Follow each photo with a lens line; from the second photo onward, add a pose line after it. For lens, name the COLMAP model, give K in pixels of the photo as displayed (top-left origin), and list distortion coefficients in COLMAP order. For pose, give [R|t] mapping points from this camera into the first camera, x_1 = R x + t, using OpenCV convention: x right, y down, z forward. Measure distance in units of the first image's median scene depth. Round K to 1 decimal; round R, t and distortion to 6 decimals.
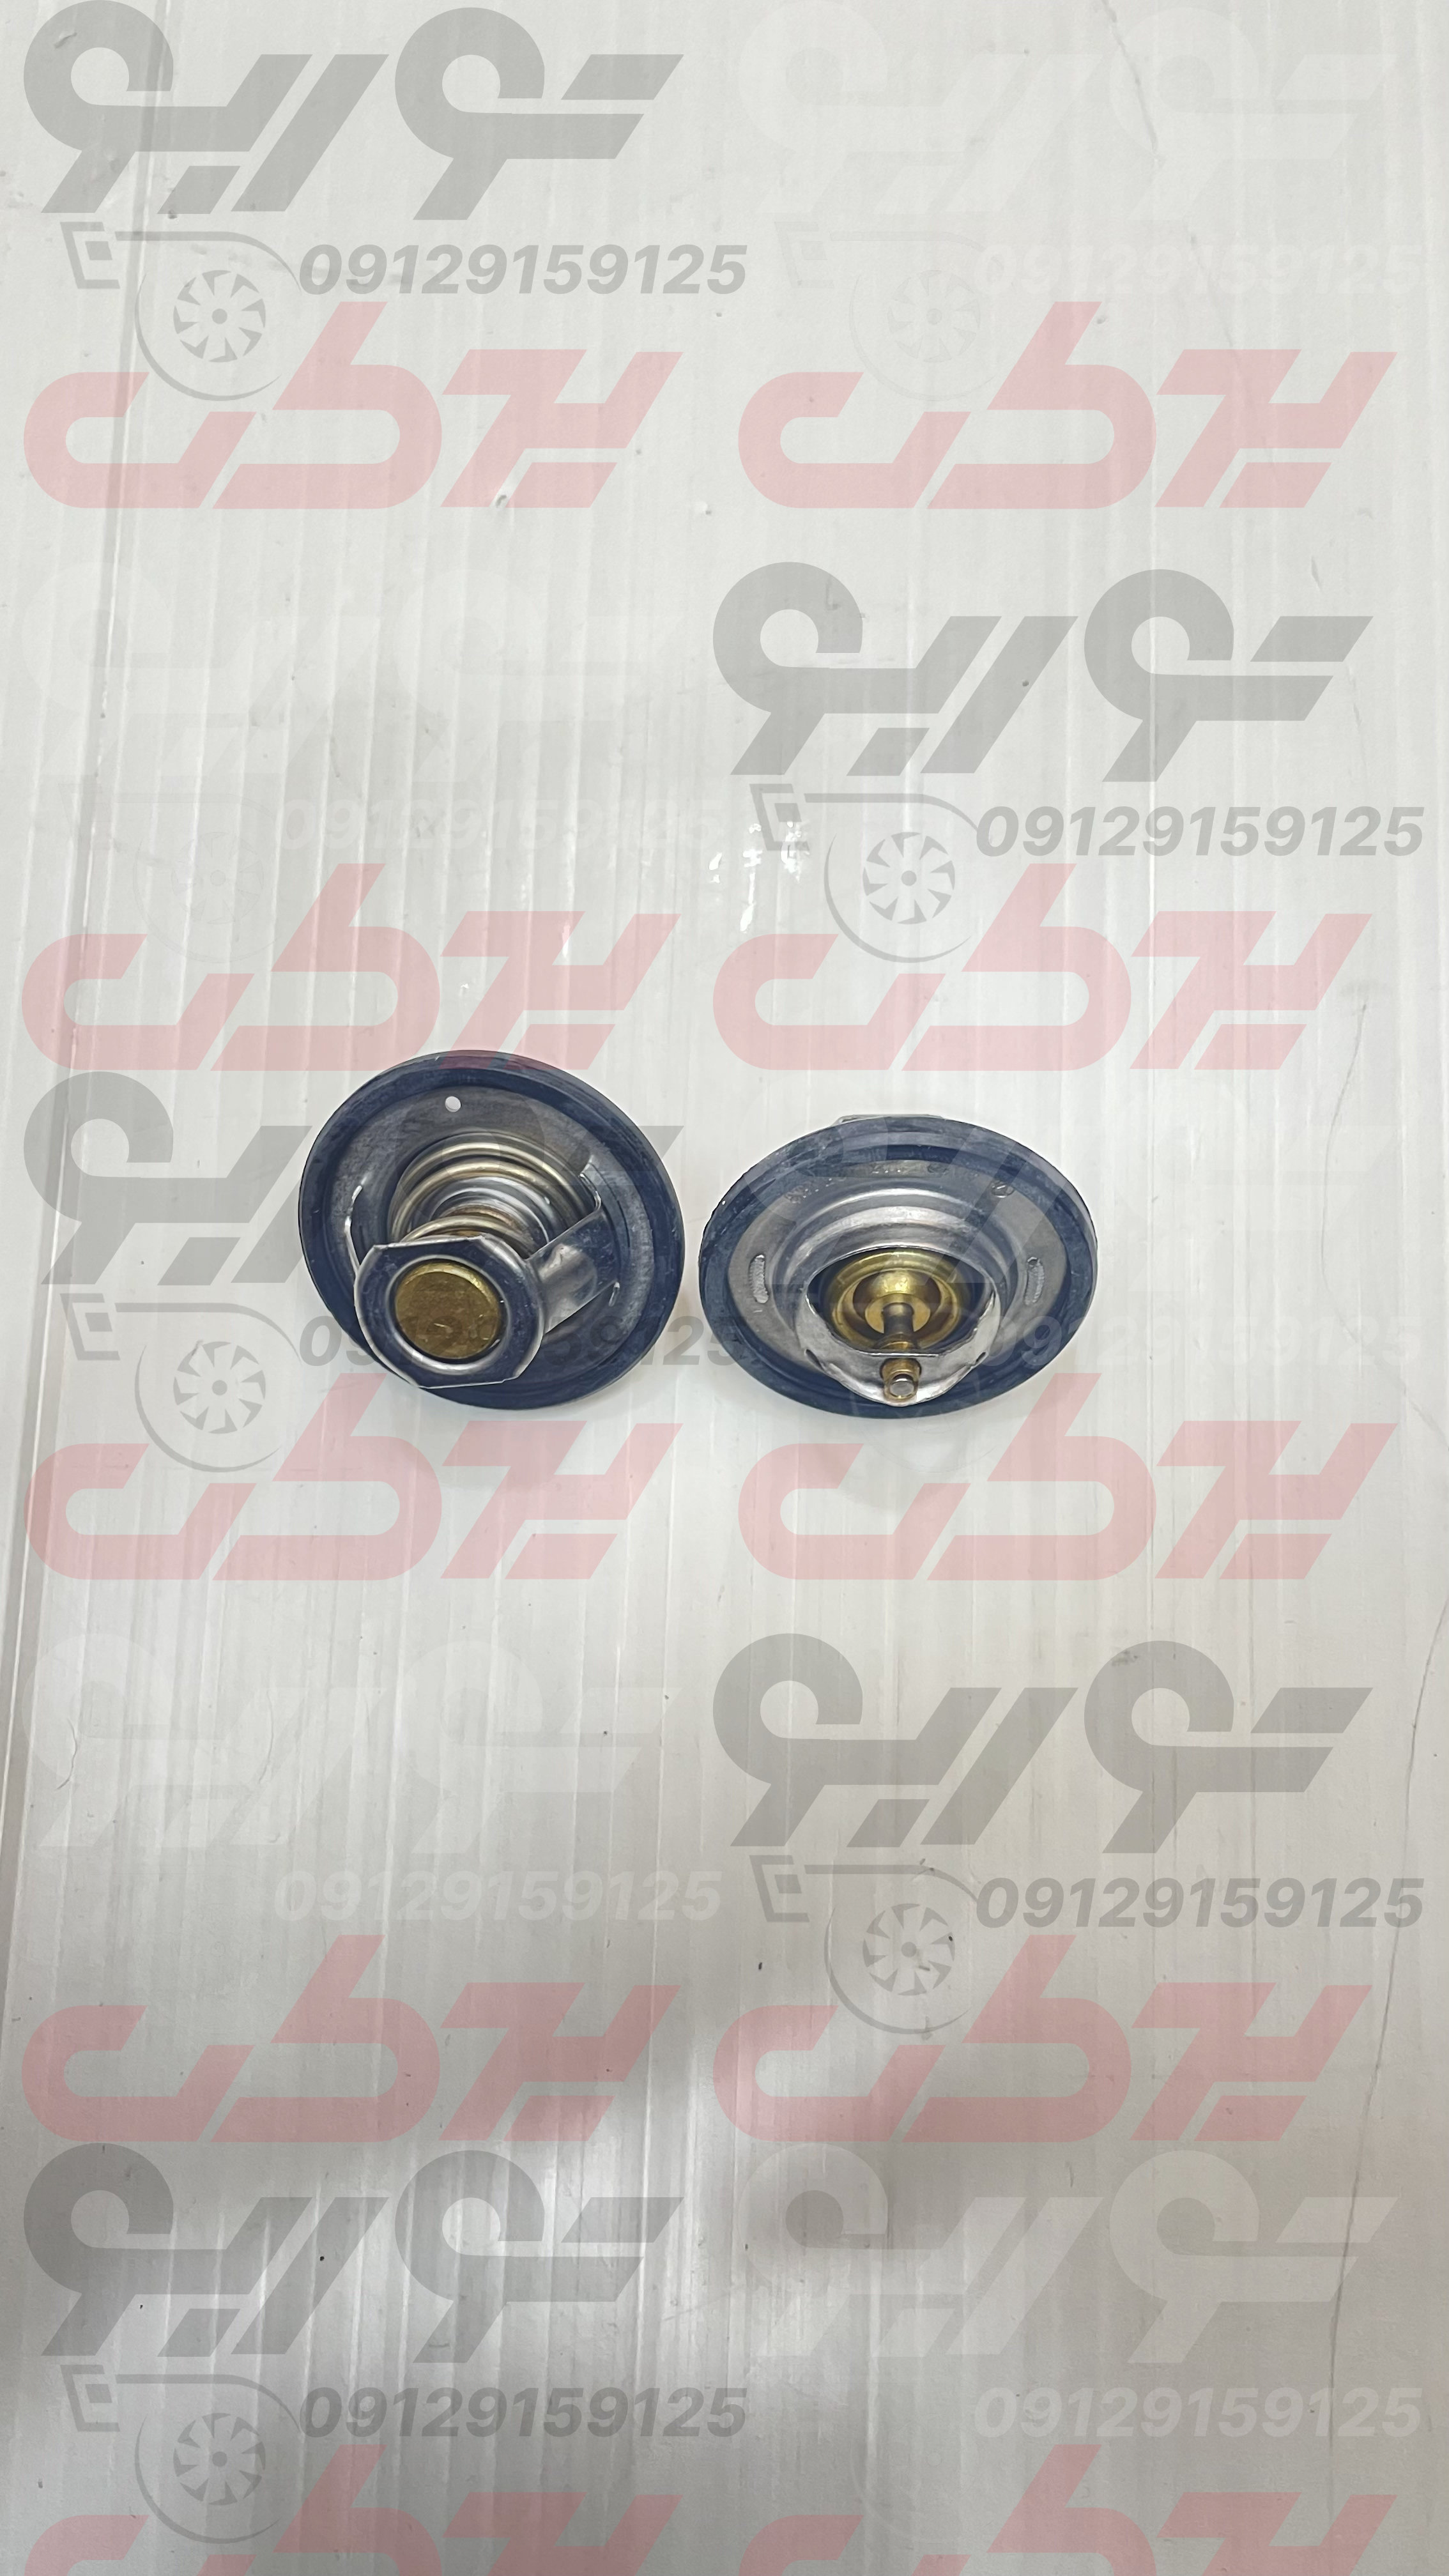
lens RADIAL K [[1883.6, 0, 726.2], [0, 1883.6, 1288.5], [0, 0, 1]] dist [-0.001733, 0.004822]
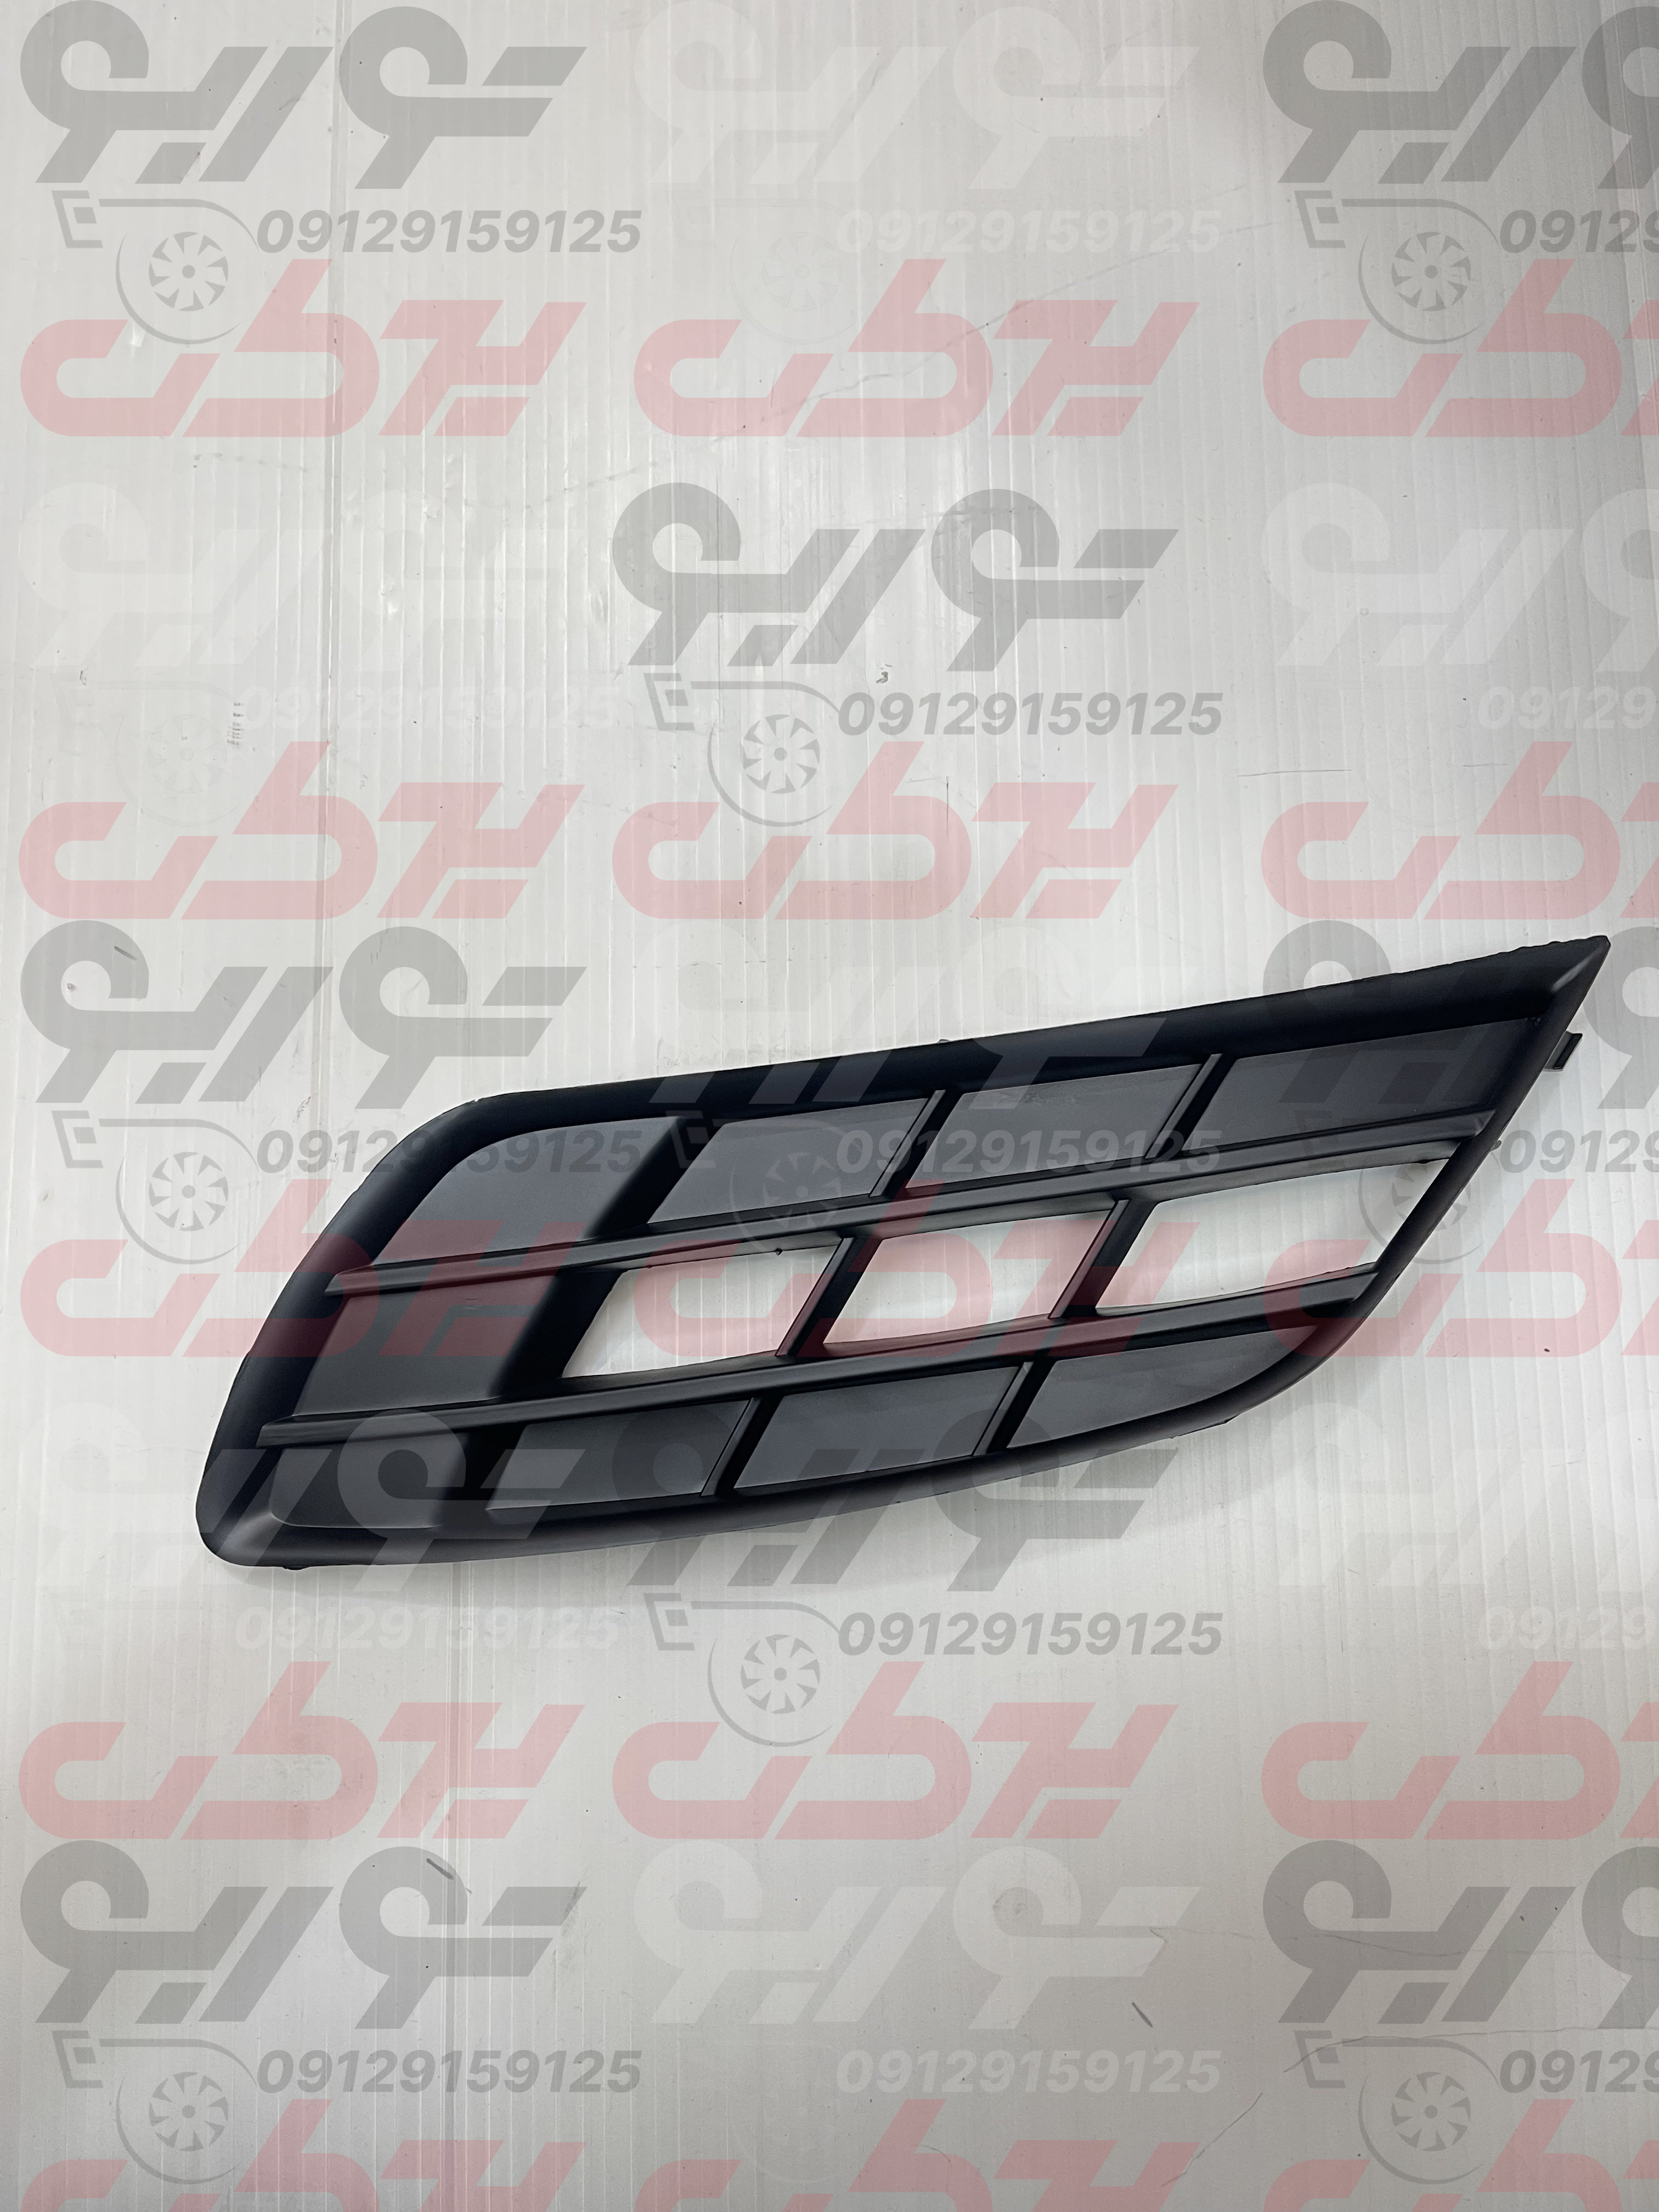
lens RADIAL K [[1617.8, 0, 824.2], [0, 1617.8, 1107.7], [0, 0, 1]] dist [-0.001342, 0.002530]
pose [[1.000000, -0.000204, -0.000444, 0.124563], [0.000204, 1.000000, 0.000642, -0.000049], [0.000444, -0.000642, 1.000000, 0.000020]]
